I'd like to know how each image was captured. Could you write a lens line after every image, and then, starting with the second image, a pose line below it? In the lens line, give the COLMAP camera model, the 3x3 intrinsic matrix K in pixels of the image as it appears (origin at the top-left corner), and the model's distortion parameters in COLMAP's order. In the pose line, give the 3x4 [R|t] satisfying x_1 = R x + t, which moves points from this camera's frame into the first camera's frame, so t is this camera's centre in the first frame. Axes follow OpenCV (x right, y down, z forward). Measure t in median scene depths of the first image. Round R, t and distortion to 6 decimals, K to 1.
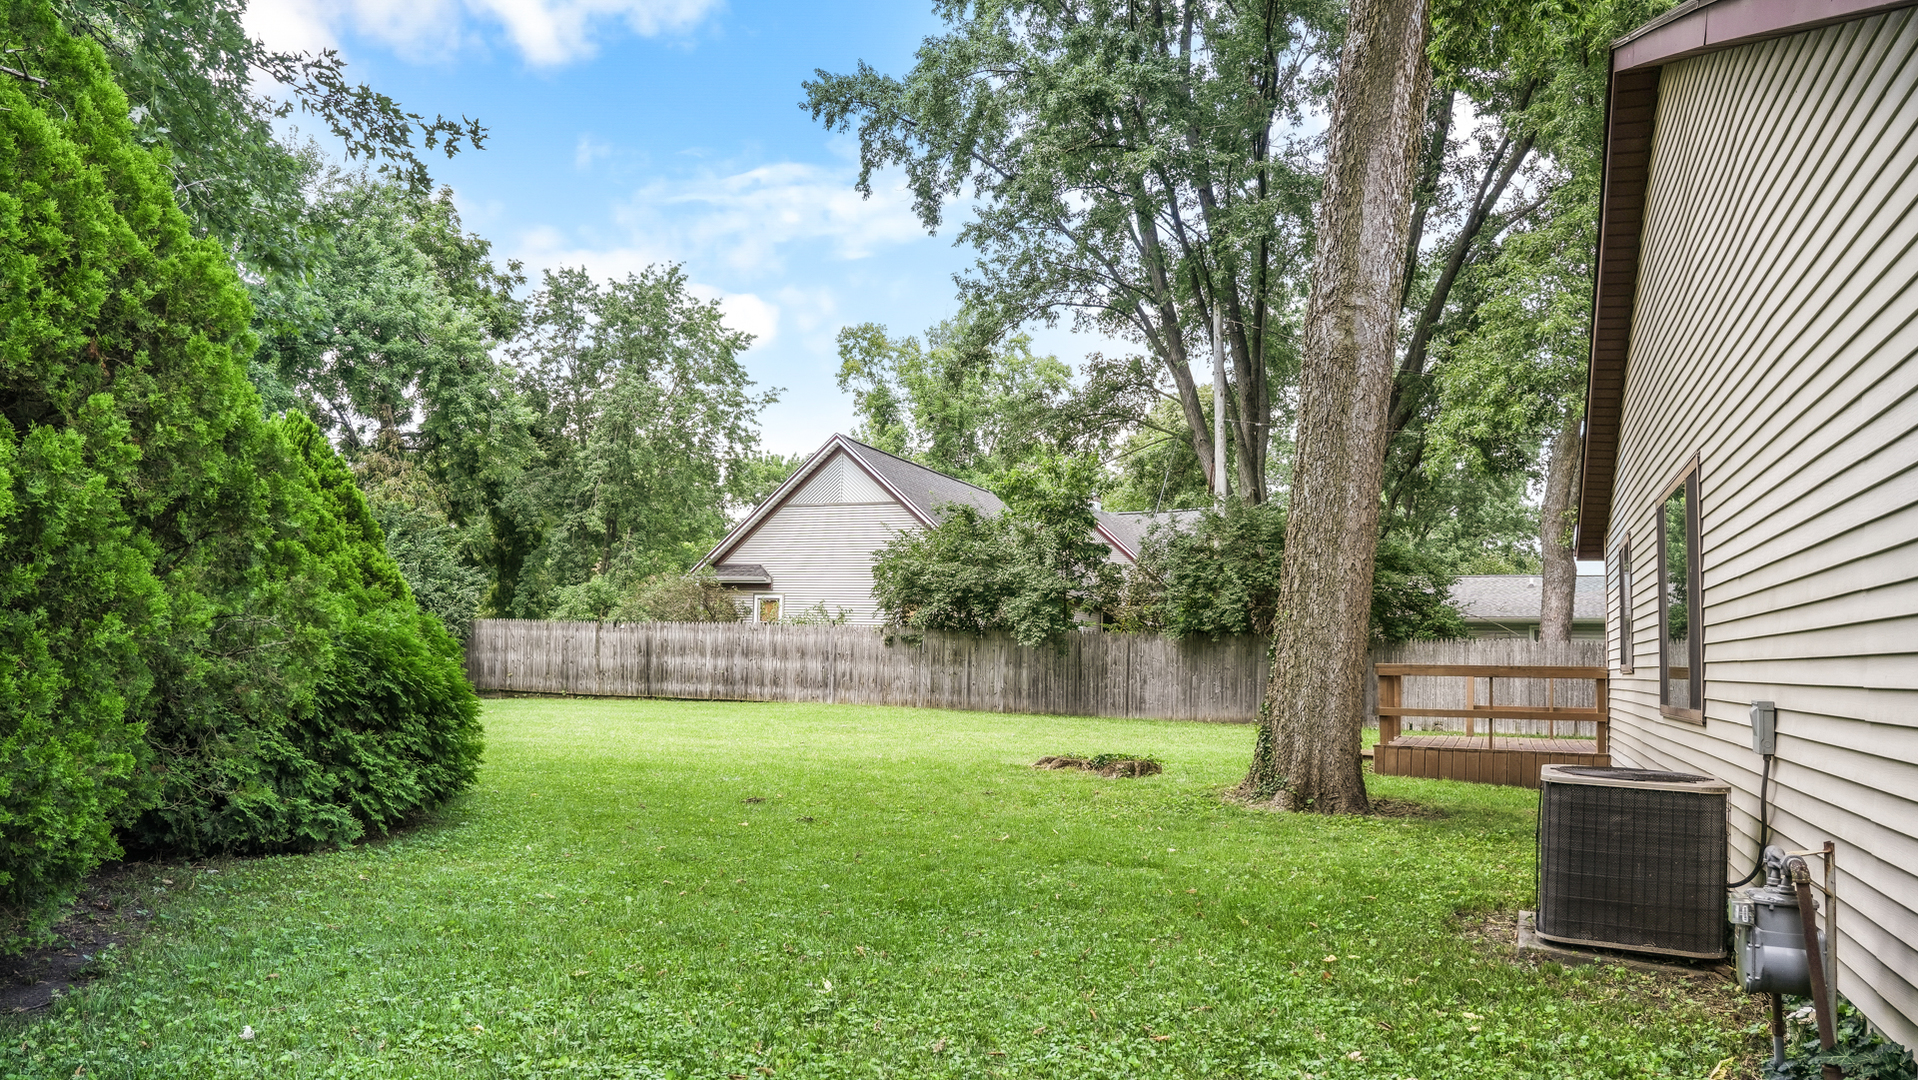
lens RADIAL K [[1343.8, 0, 959.0], [0, 1343.8, 540.0], [0, 0, 1]] dist [-0.117299, 0.094577]
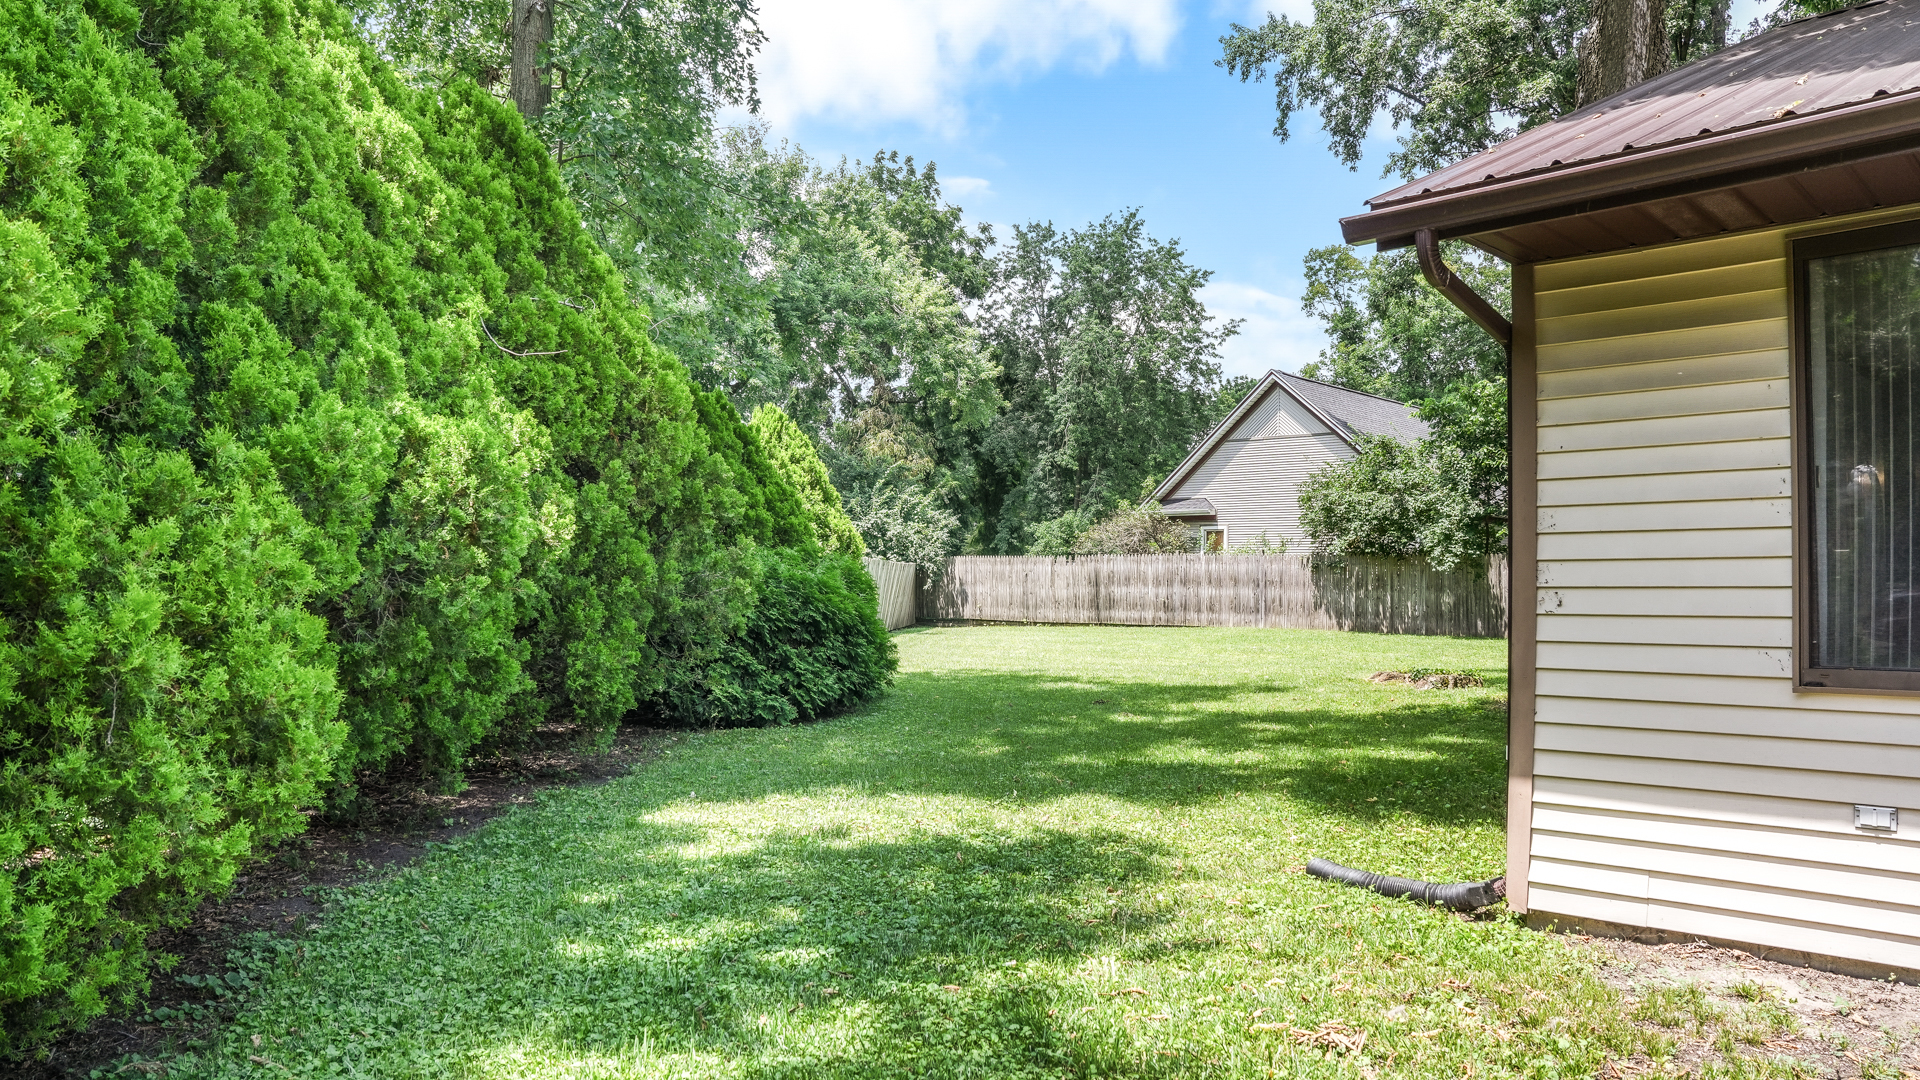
lens RADIAL K [[1362.0, 0, 947.5], [0, 1362.0, 451.5], [0, 0, 1]] dist [-0.101837, 0.074666]
pose [[0.929072, -0.049263, -0.366604, 0.071440], [0.045608, 0.998786, -0.018631, -0.009350], [0.367077, 0.000589, 0.930190, -0.091478]]
